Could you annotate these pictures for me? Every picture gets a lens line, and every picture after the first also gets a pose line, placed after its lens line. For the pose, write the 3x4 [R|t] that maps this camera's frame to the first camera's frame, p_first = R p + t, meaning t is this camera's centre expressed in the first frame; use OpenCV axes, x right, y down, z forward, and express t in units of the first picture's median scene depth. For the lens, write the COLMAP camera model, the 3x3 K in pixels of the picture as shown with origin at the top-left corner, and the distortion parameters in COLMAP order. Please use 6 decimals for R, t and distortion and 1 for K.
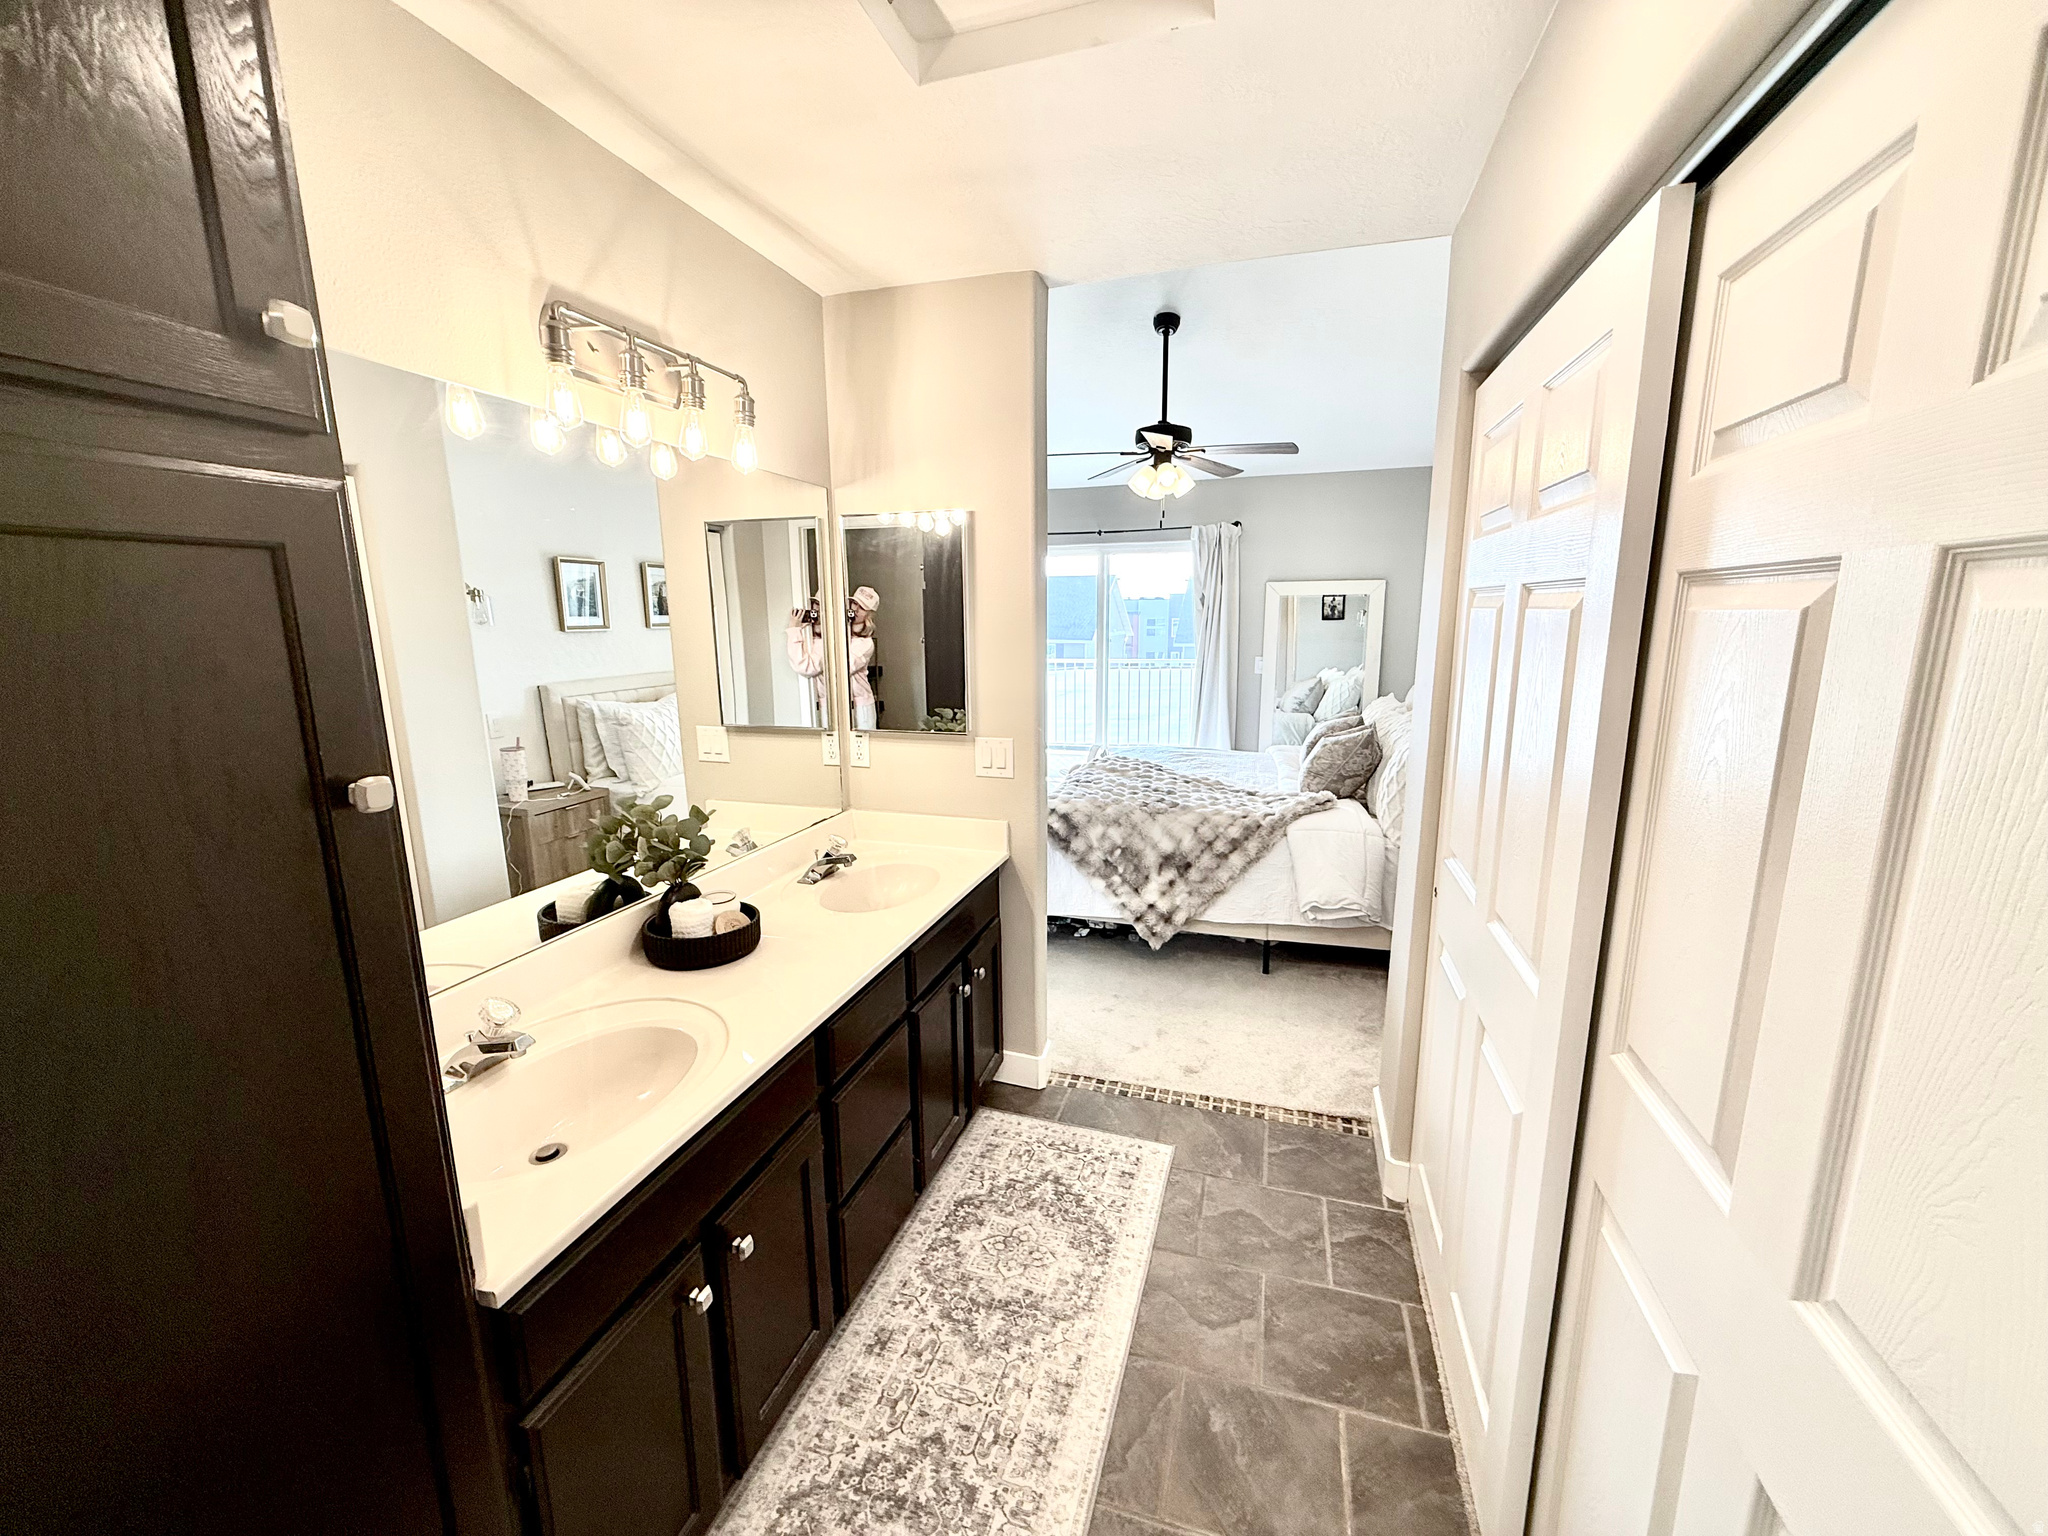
lens RADIAL K [[809.3, 0, 1017.2], [0, 809.3, 766.1], [0, 0, 1]] dist [-0.000749, 0.000182]
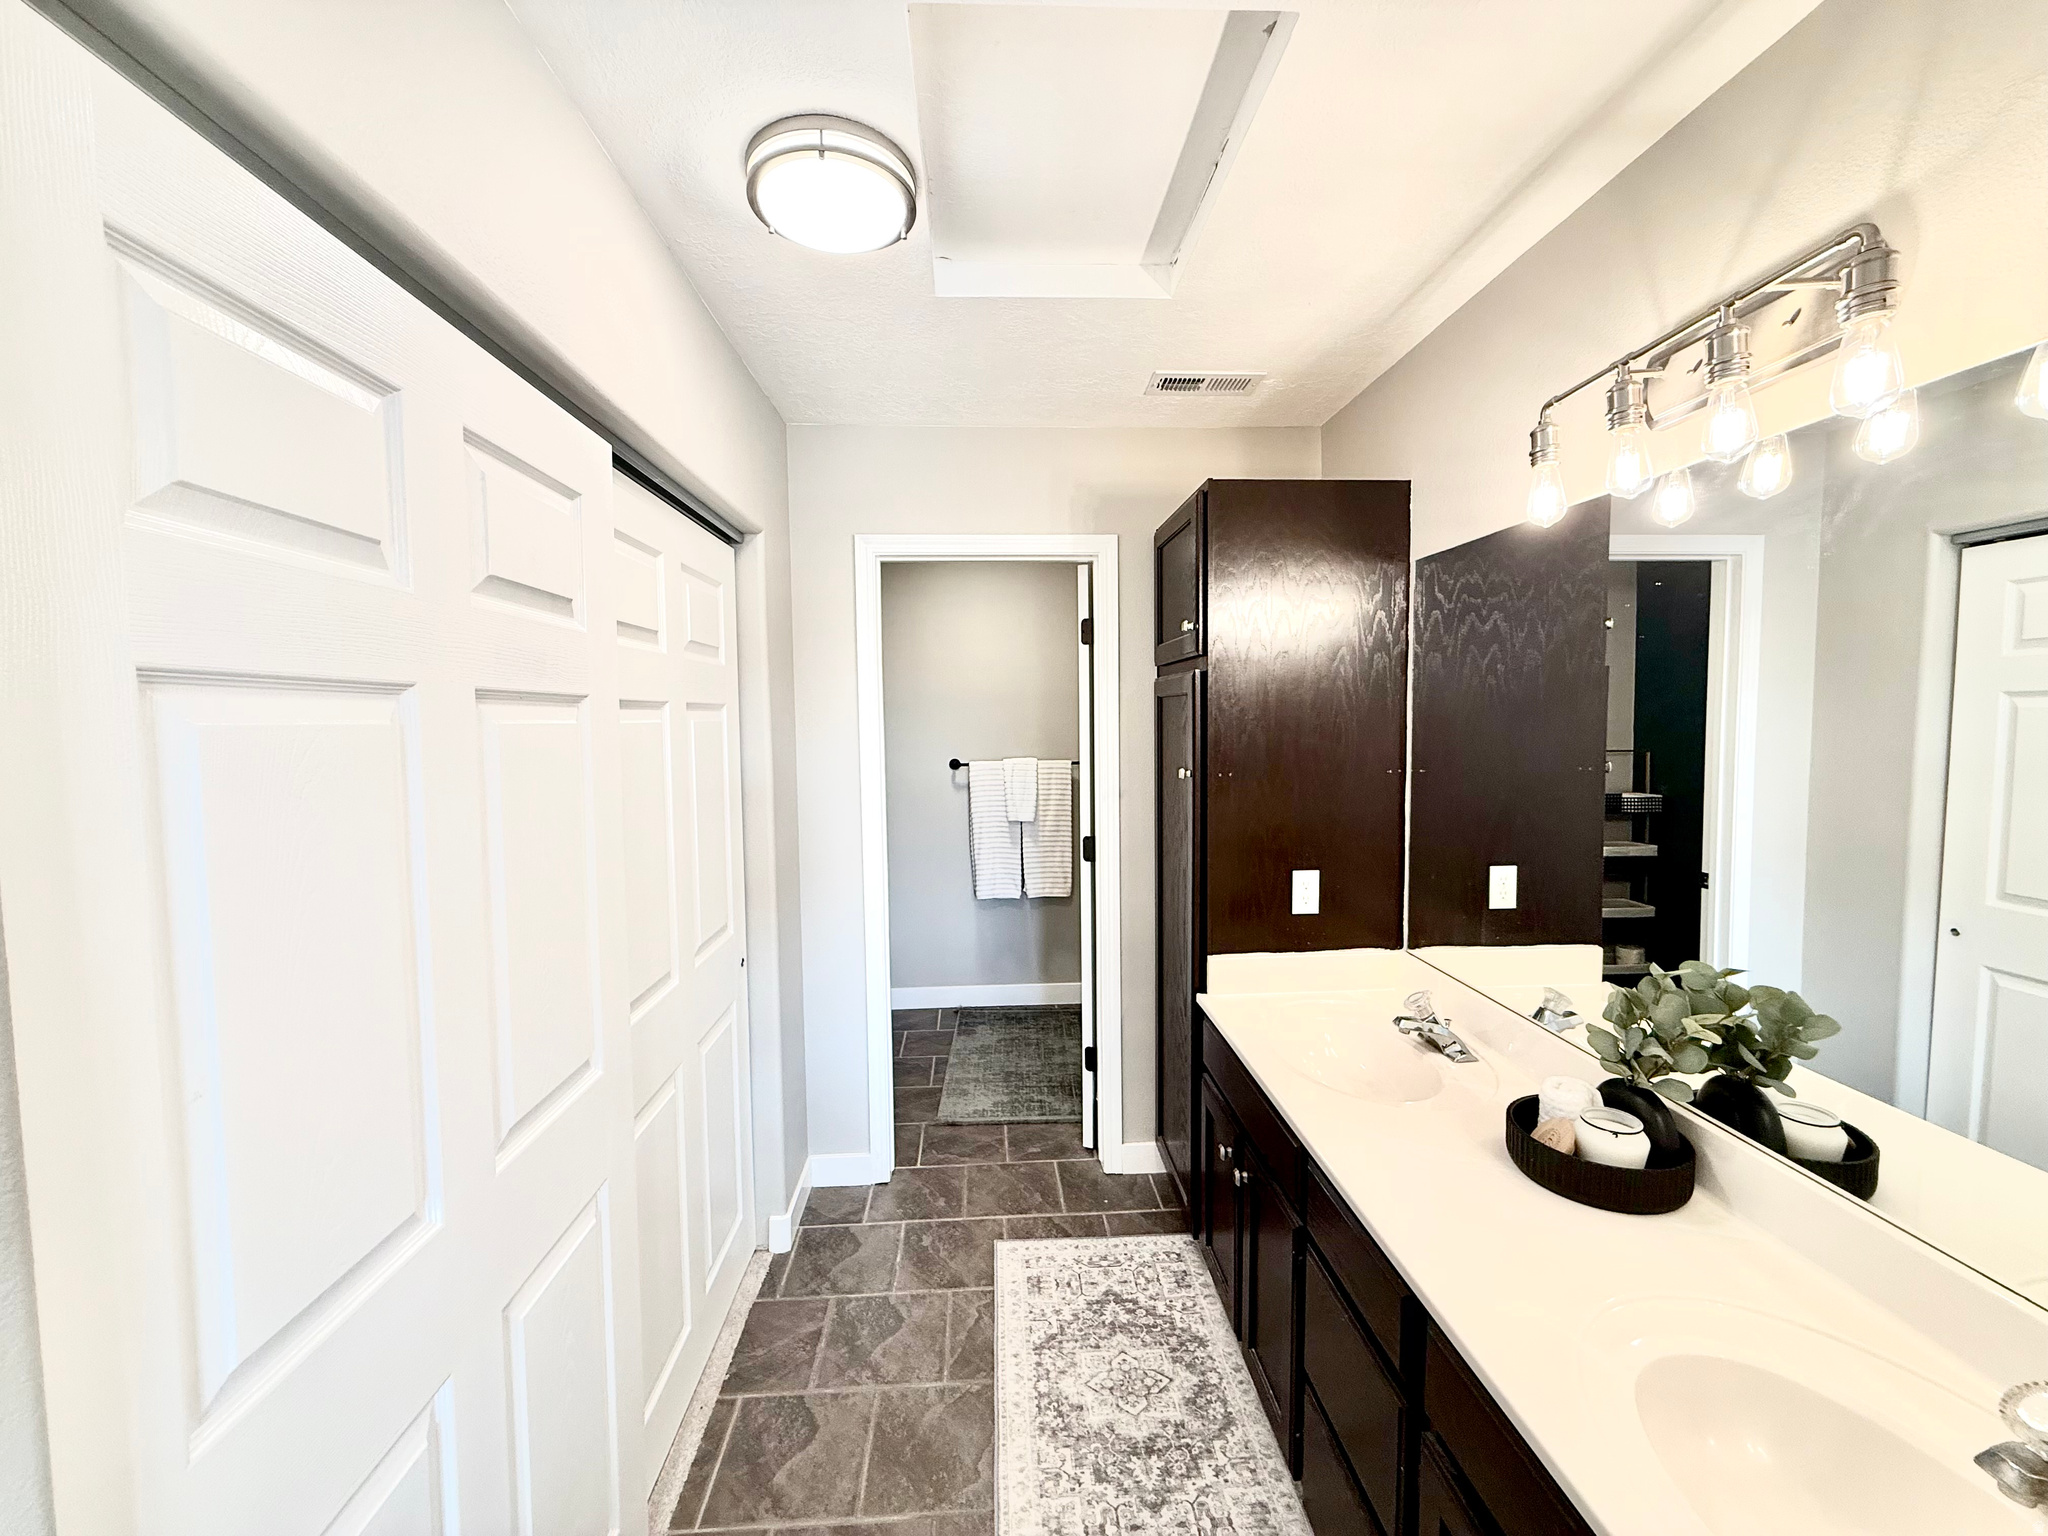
lens RADIAL K [[809.3, 0, 1026.9], [0, 809.3, 769.0], [0, 0, 1]] dist [-0.000749, 0.000182]
pose [[-0.932279, 0.046197, -0.358779, 0.345915], [-0.044978, 0.969312, 0.241683, -0.292780], [0.358933, 0.241453, -0.901591, 1.507619]]
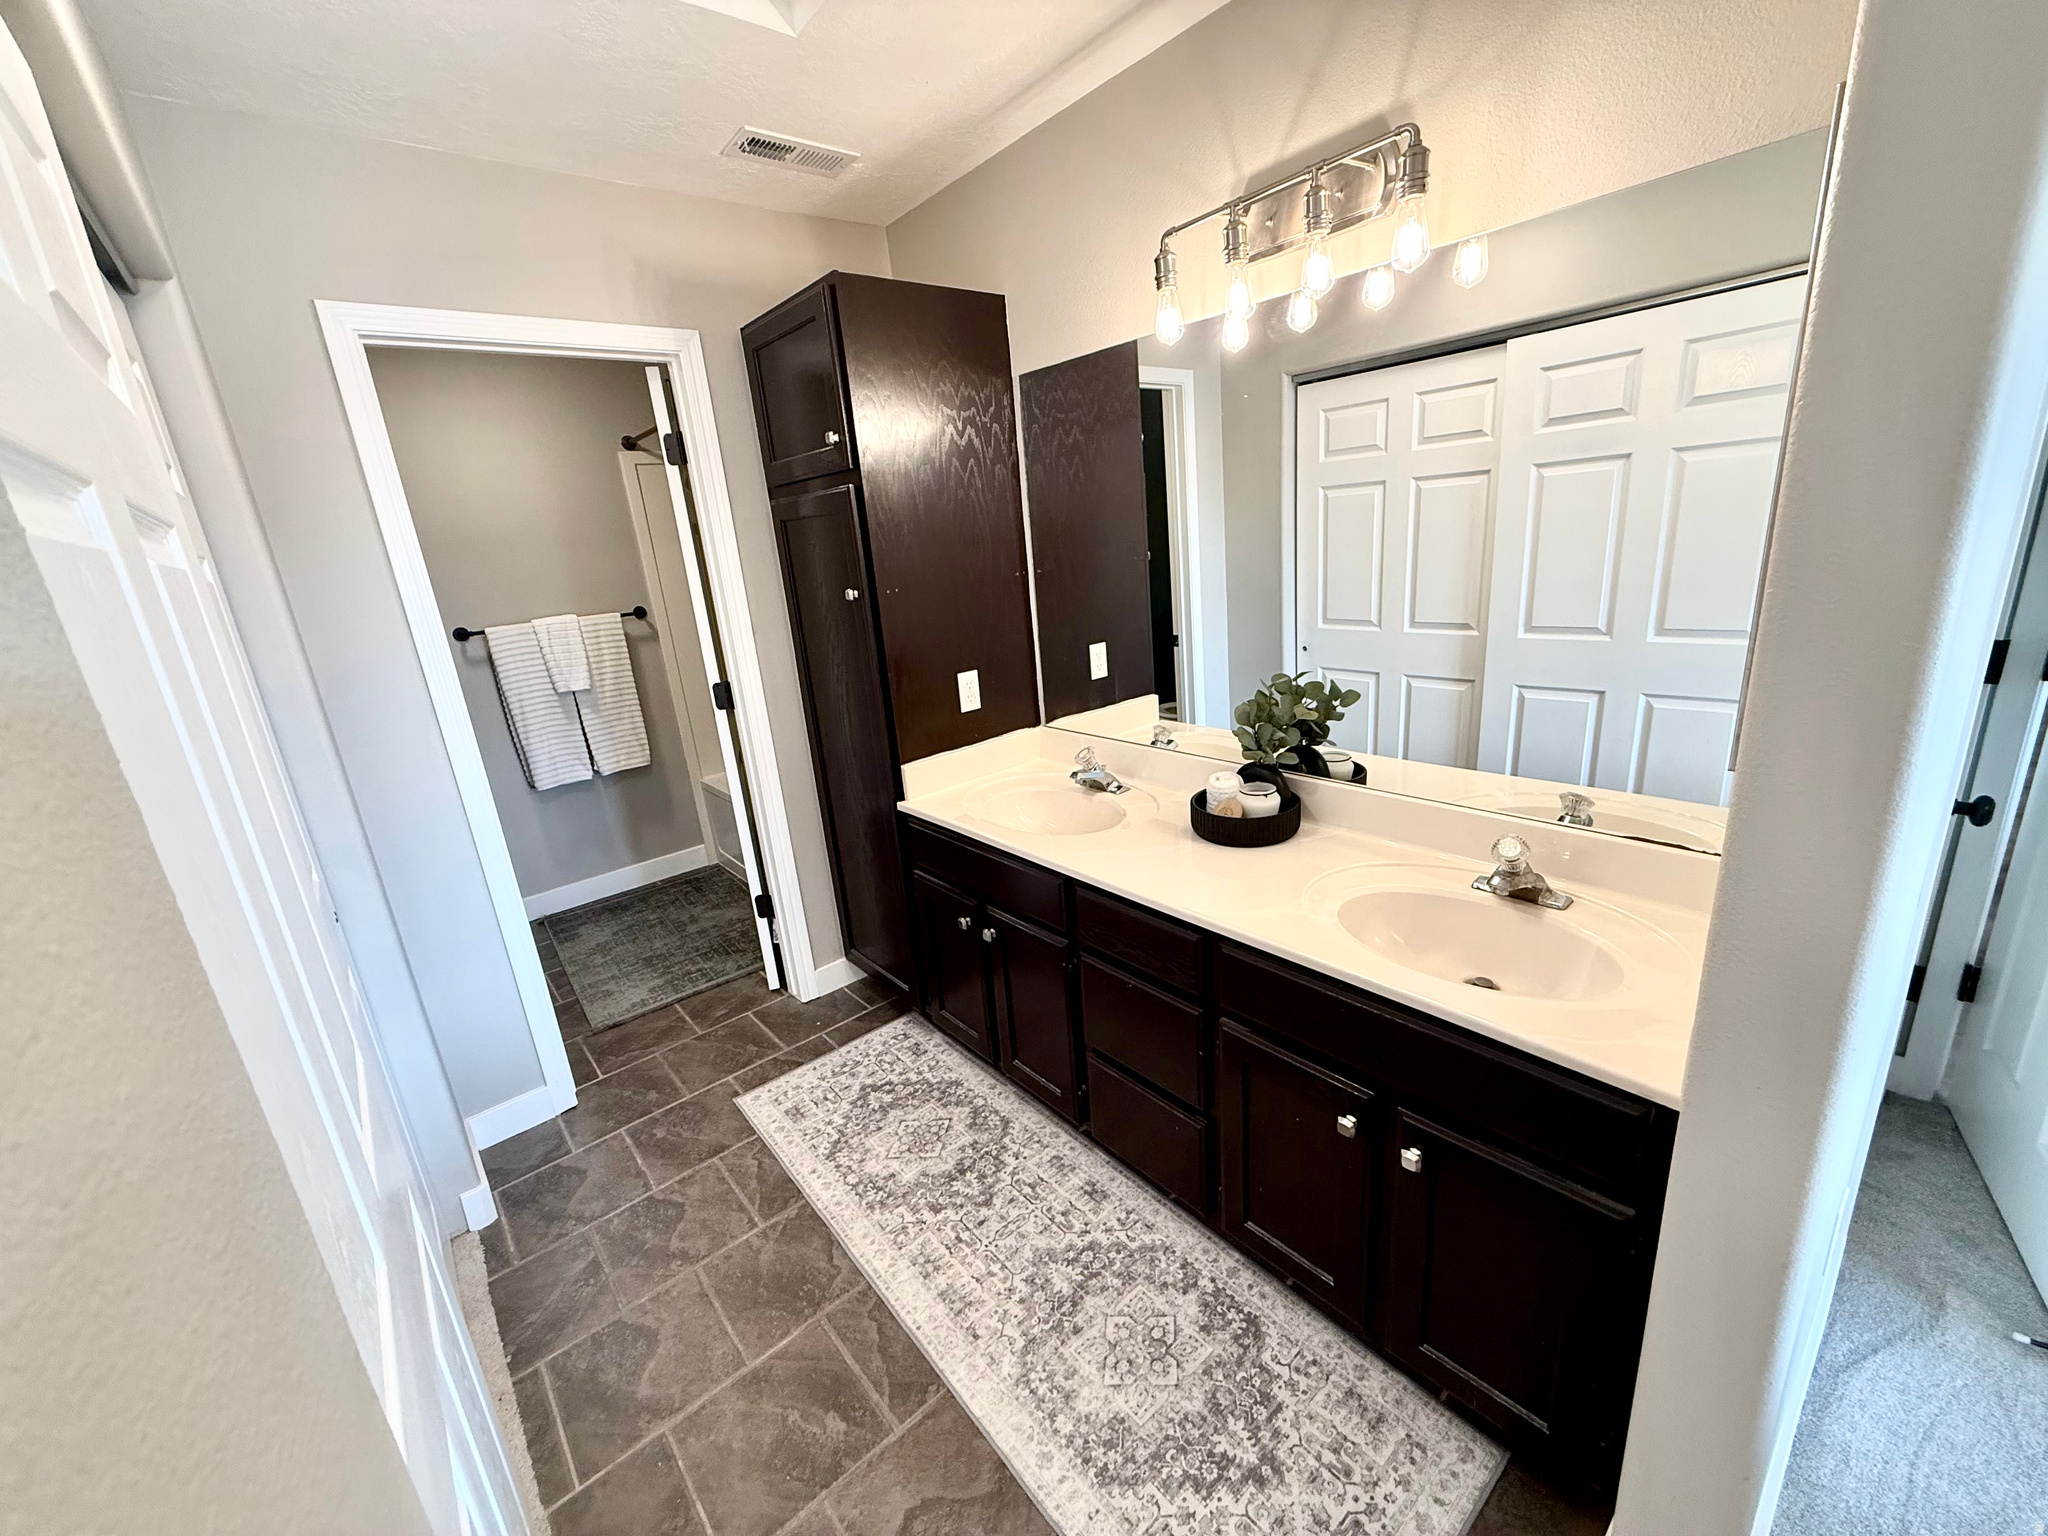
lens RADIAL K [[809.3, 0, 1021.1], [0, 809.3, 766.5], [0, 0, 1]] dist [-0.000749, 0.000182]
pose [[-0.526117, 0.292270, -0.798611, 0.614584], [-0.067314, 0.921828, 0.381709, -0.242389], [0.847744, 0.254581, -0.465316, 1.332985]]
